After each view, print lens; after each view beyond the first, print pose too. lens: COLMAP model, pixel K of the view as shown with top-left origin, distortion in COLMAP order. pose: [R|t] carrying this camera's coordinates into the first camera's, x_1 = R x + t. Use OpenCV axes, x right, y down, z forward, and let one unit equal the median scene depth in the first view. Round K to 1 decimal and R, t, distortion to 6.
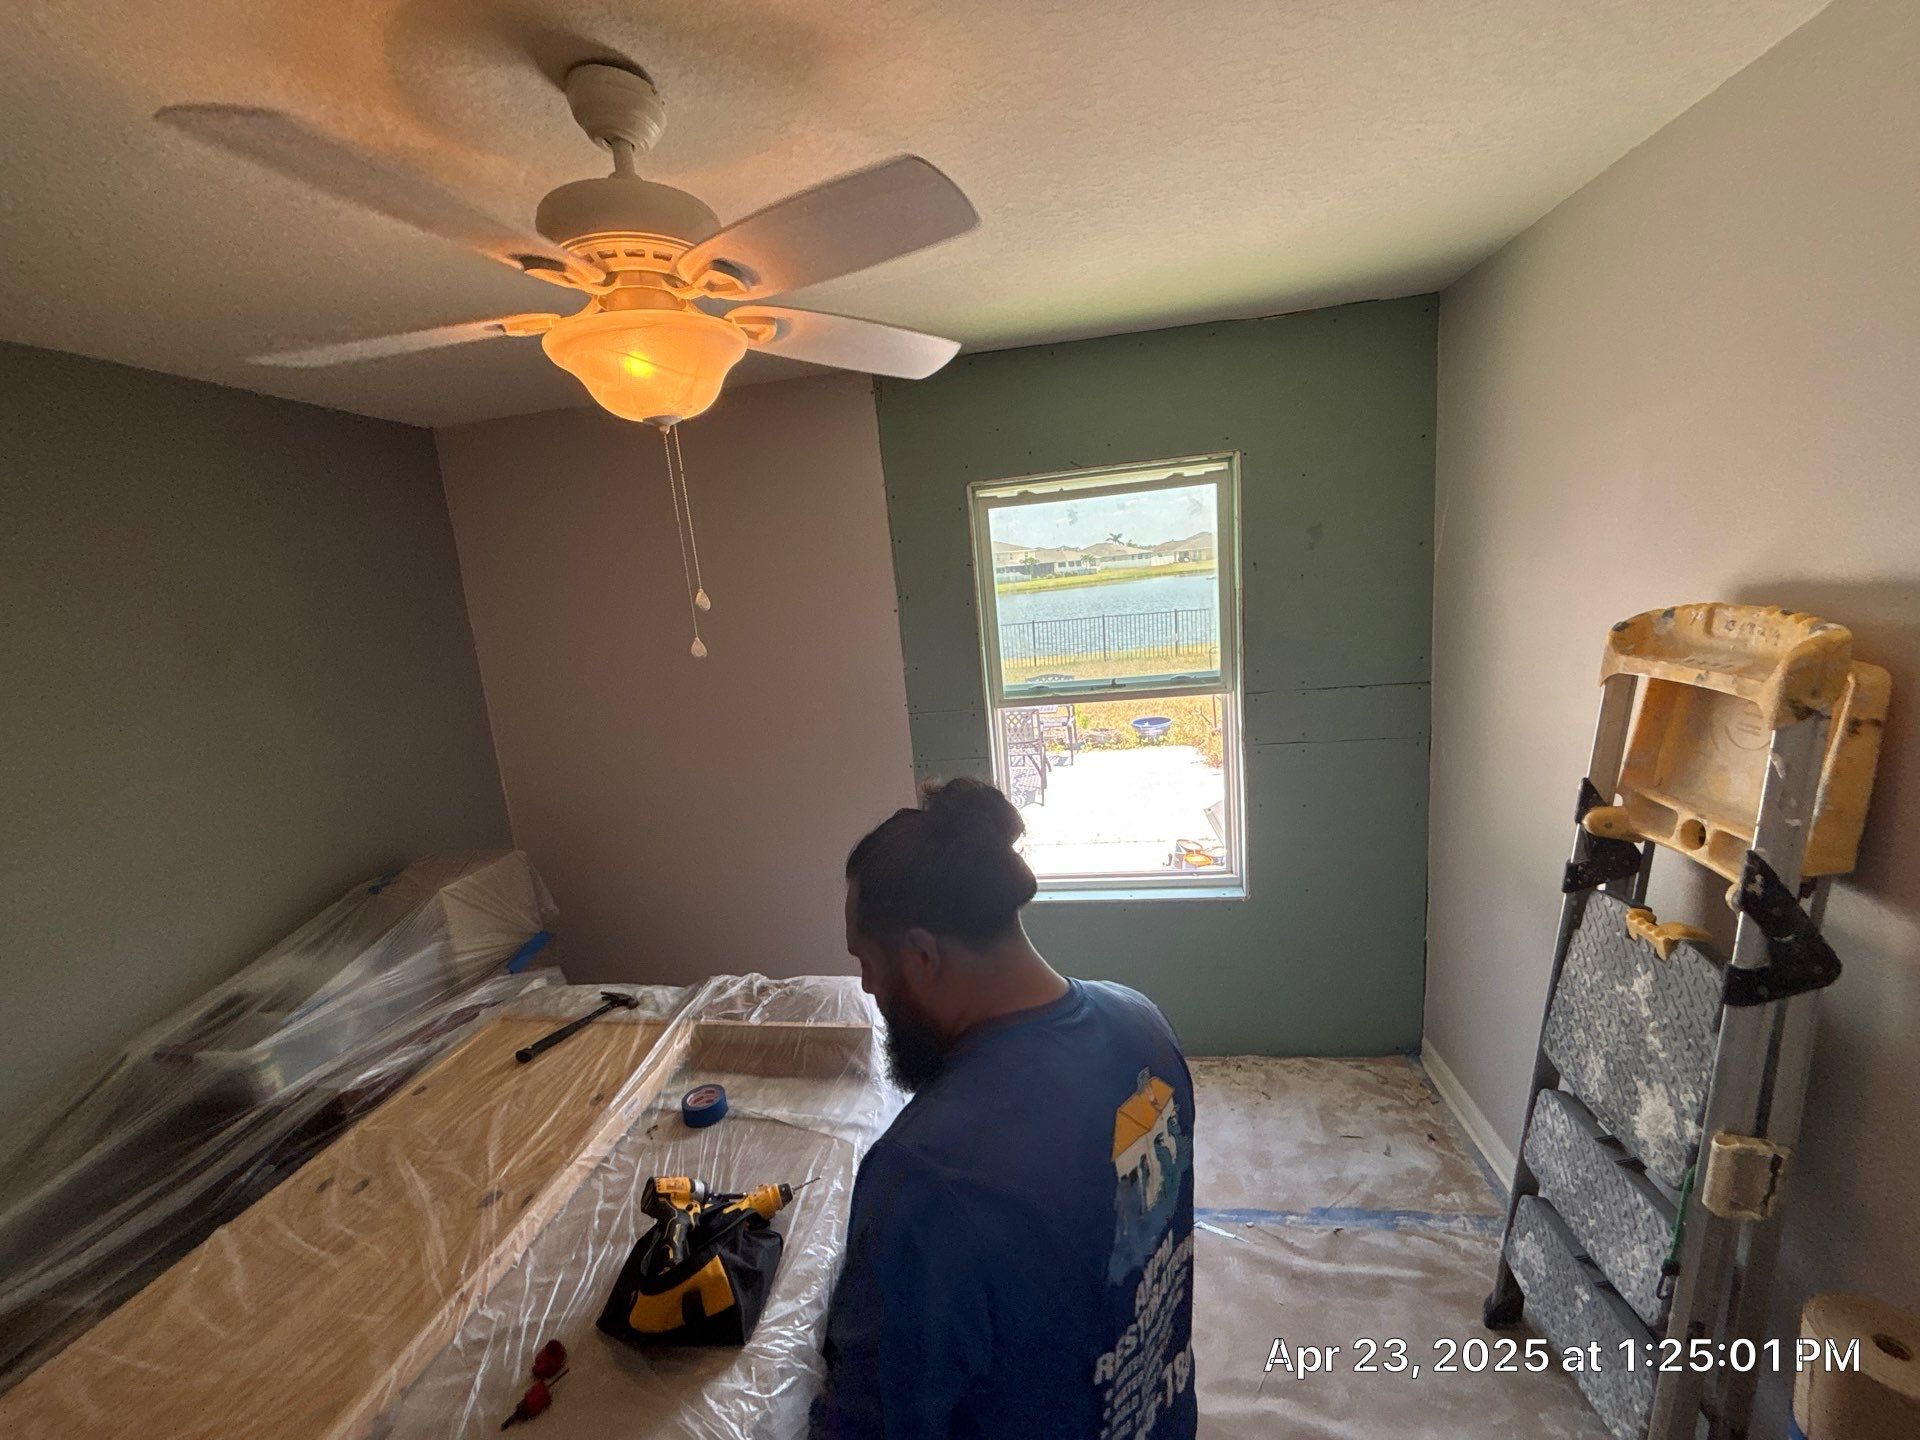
lens RADIAL K [[749.9, 0, 953.4], [0, 749.9, 716.8], [0, 0, 1]] dist [-0.001760, 0.000686]
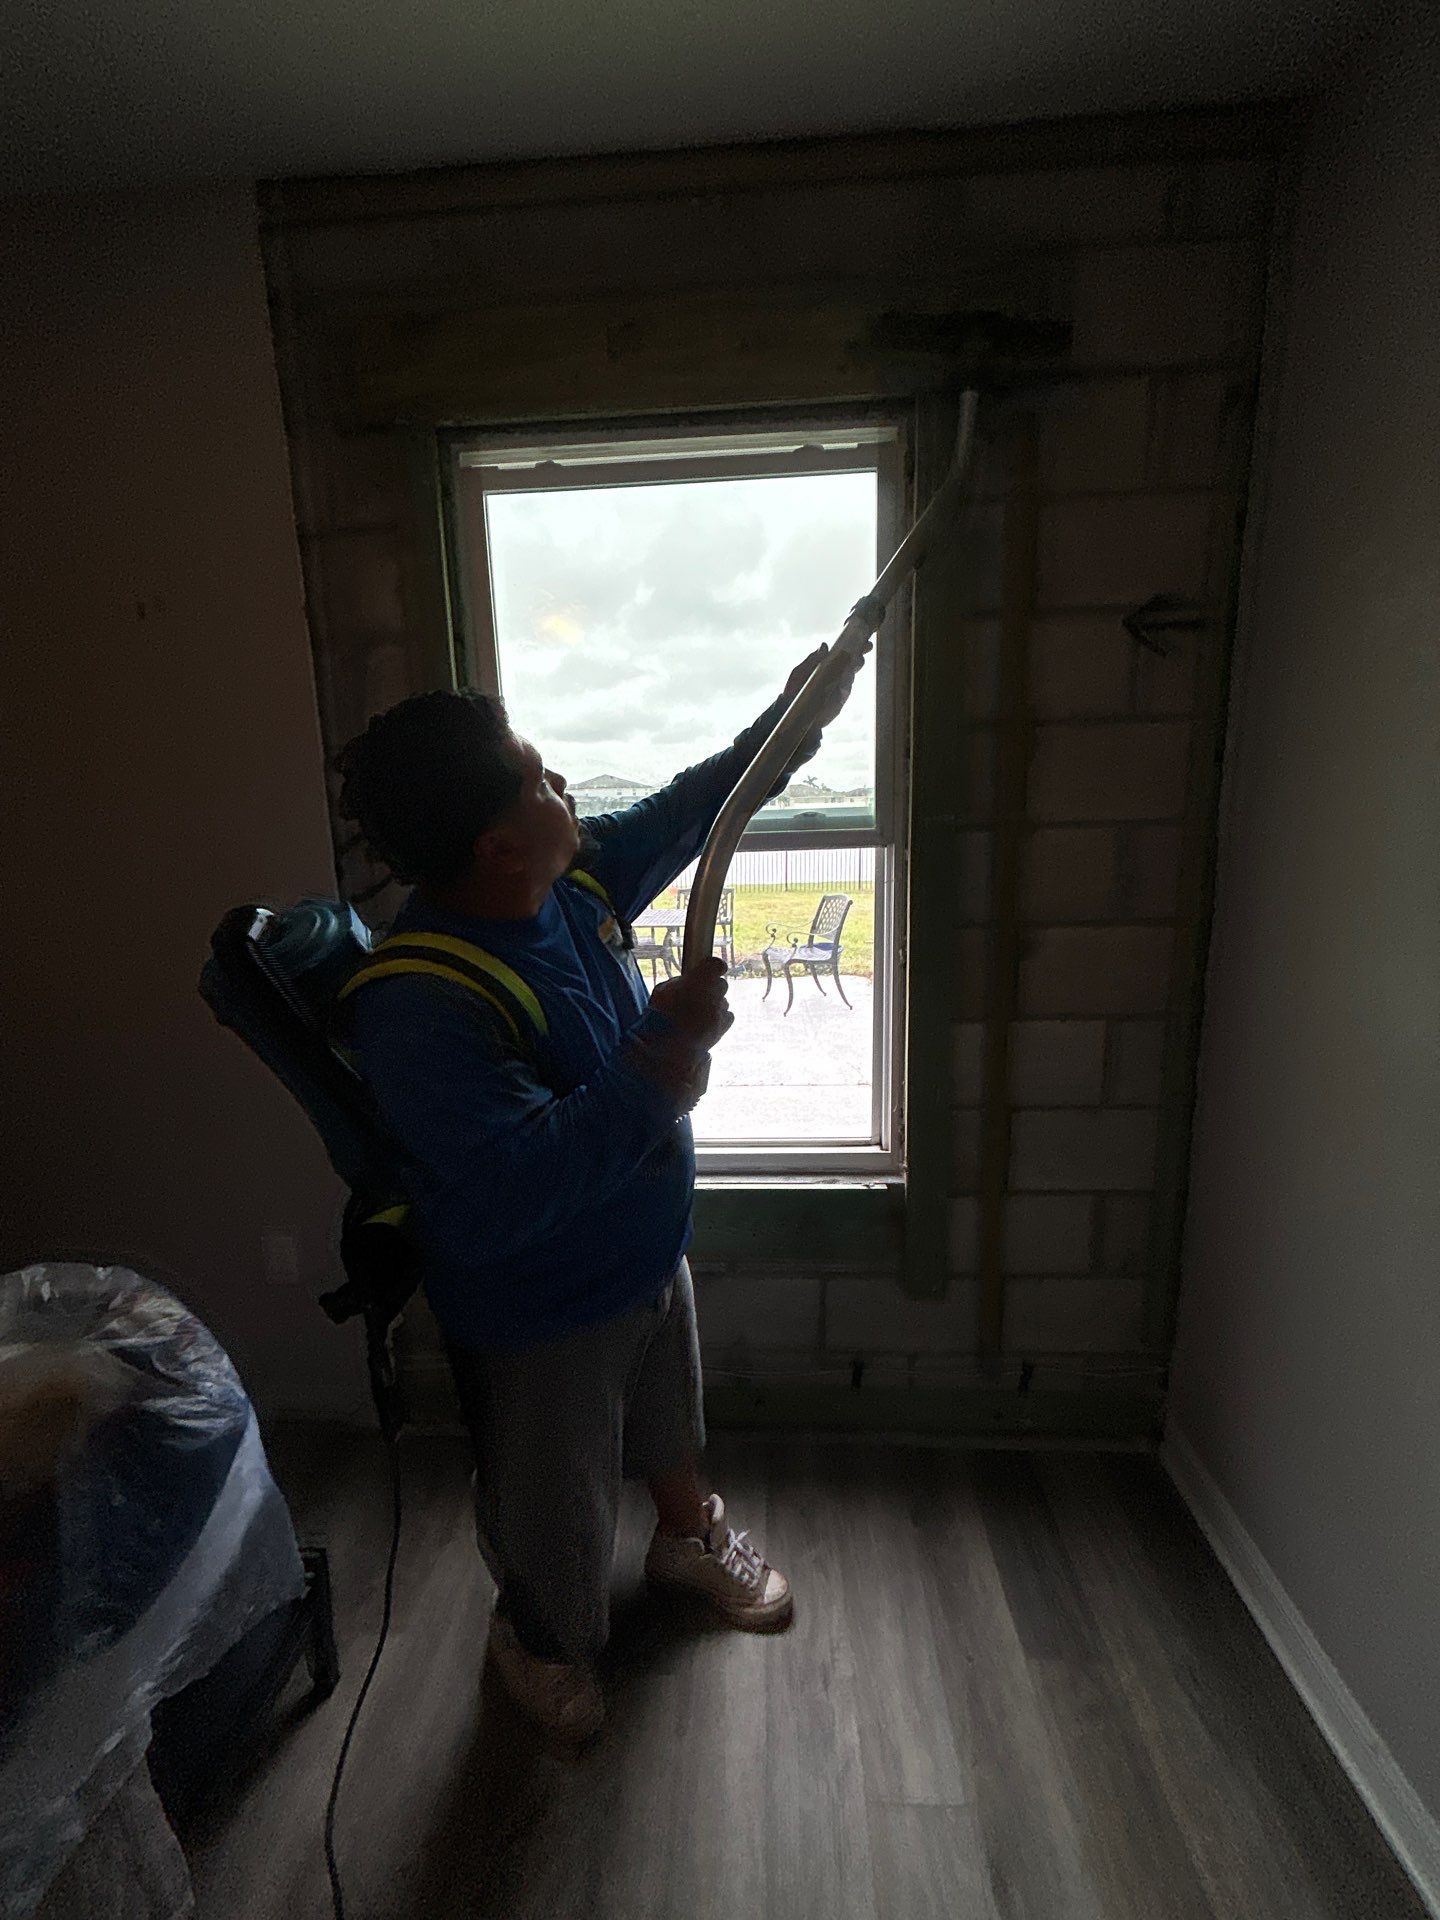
lens RADIAL K [[749.9, 0, 723.5], [0, 749.9, 950.9], [0, 0, 1]] dist [-0.001760, 0.000686]
pose [[0.993407, 0.043301, 0.106149, 0.264720], [-0.043057, 0.999062, -0.004590, 0.088911], [-0.106248, -0.000011, 0.994340, 0.625590]]
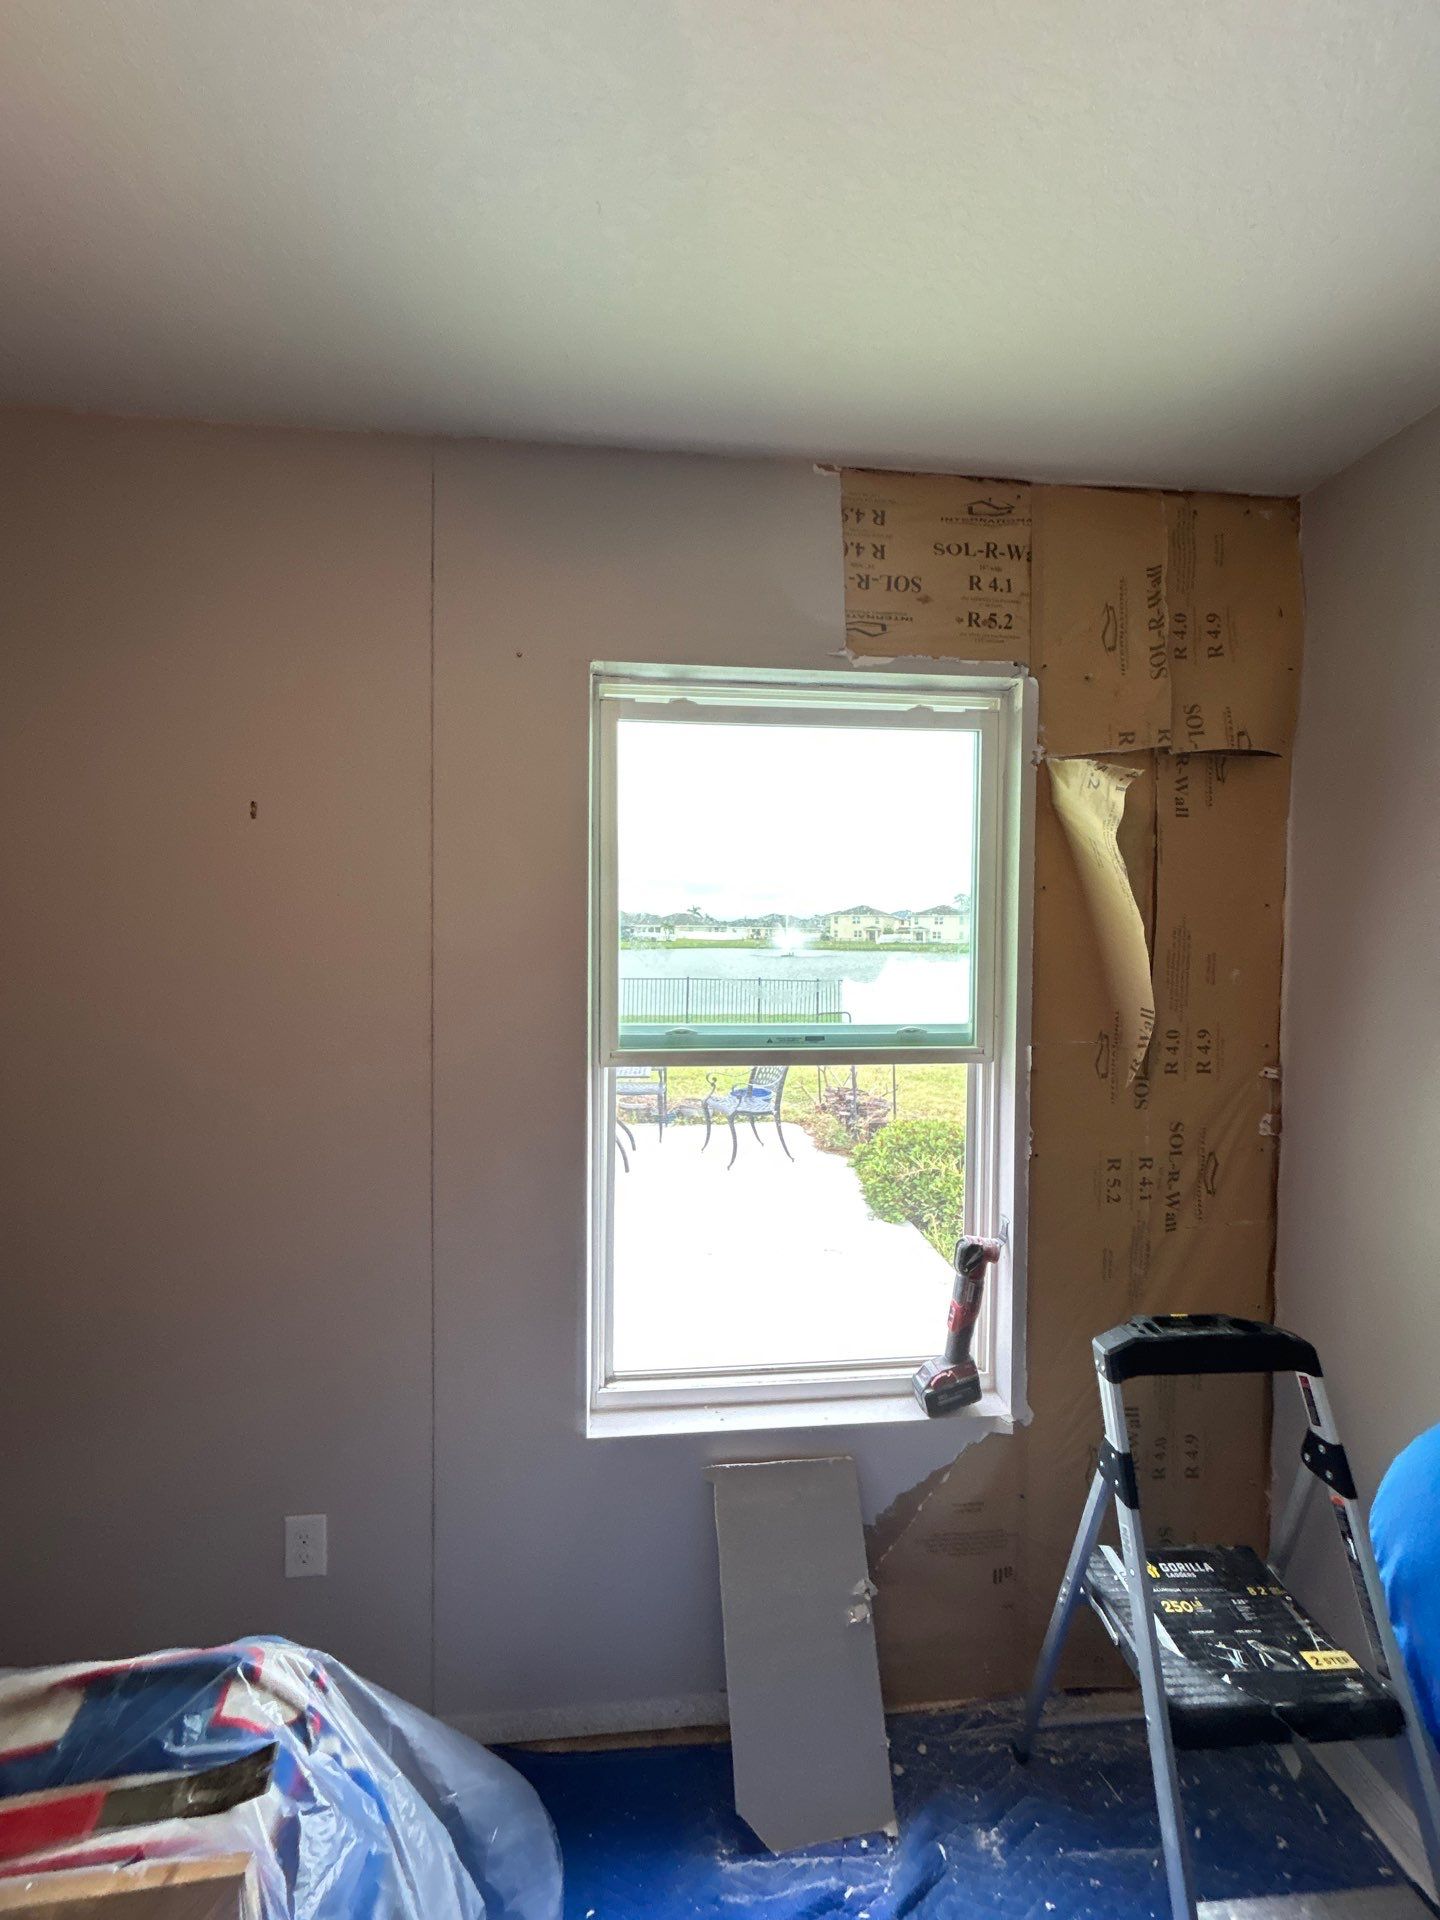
lens RADIAL K [[749.9, 0, 720.2], [0, 749.9, 957.5], [0, 0, 1]] dist [-0.001760, 0.000686]
pose [[0.964906, 0.089746, 0.246781, -0.006066], [-0.048712, 0.984647, -0.167621, -0.003105], [-0.258036, 0.149717, 0.954464, 0.668551]]
